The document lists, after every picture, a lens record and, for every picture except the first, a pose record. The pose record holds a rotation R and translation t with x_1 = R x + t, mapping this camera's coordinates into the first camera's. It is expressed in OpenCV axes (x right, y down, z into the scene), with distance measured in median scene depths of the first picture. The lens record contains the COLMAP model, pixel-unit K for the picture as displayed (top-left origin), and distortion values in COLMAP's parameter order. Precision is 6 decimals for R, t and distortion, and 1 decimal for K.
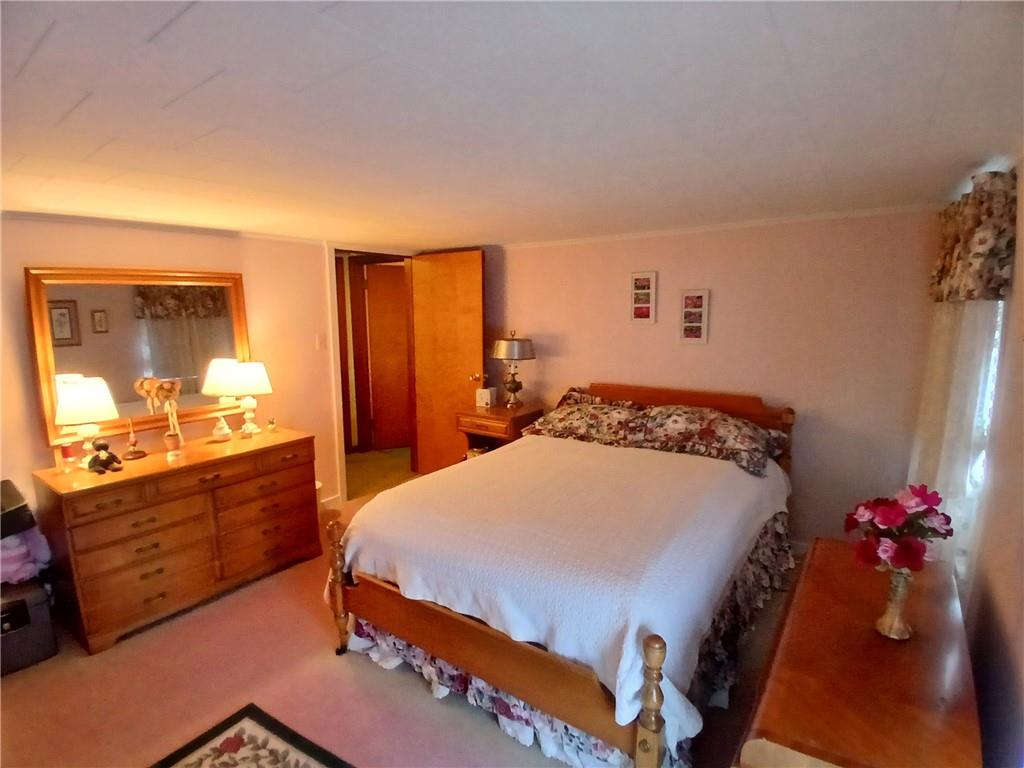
lens RADIAL K [[513.2, 0, 516.9], [0, 513.2, 390.7], [0, 0, 1]] dist [0.004538, -0.045211]
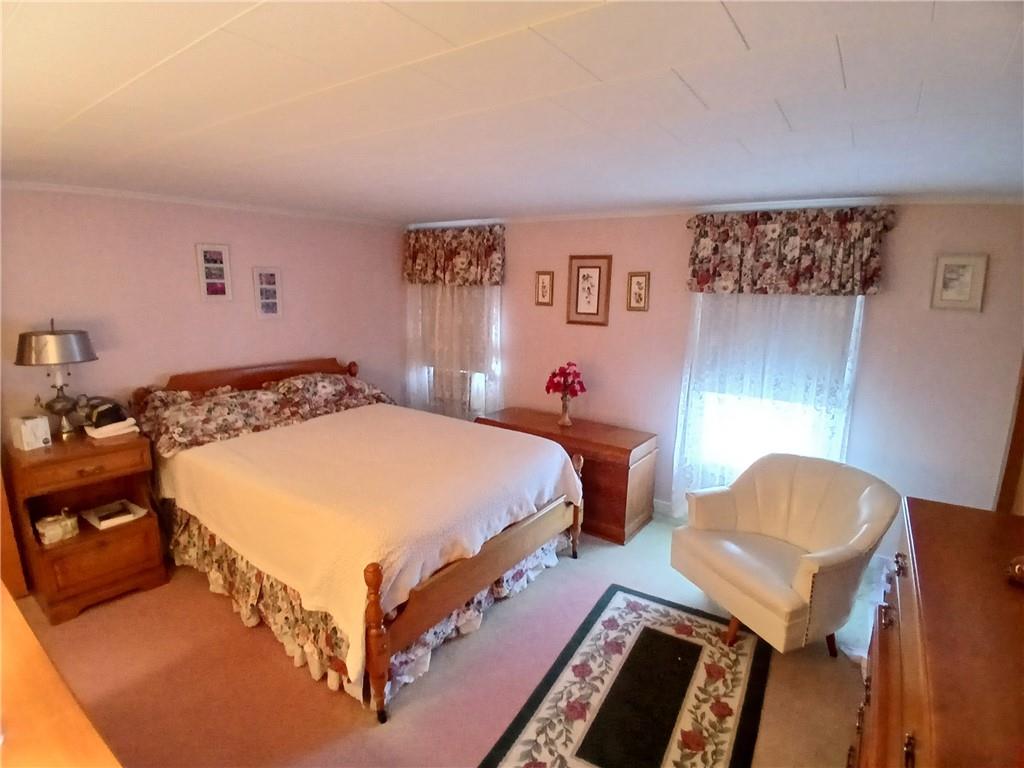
lens RADIAL K [[513.2, 0, 516.9], [0, 513.2, 390.7], [0, 0, 1]] dist [0.004538, -0.045211]
pose [[-0.000165, -0.193582, 0.981084, -0.723145], [0.132282, 0.972458, 0.191902, -0.083424], [-0.991212, 0.129811, 0.025447, 0.491991]]
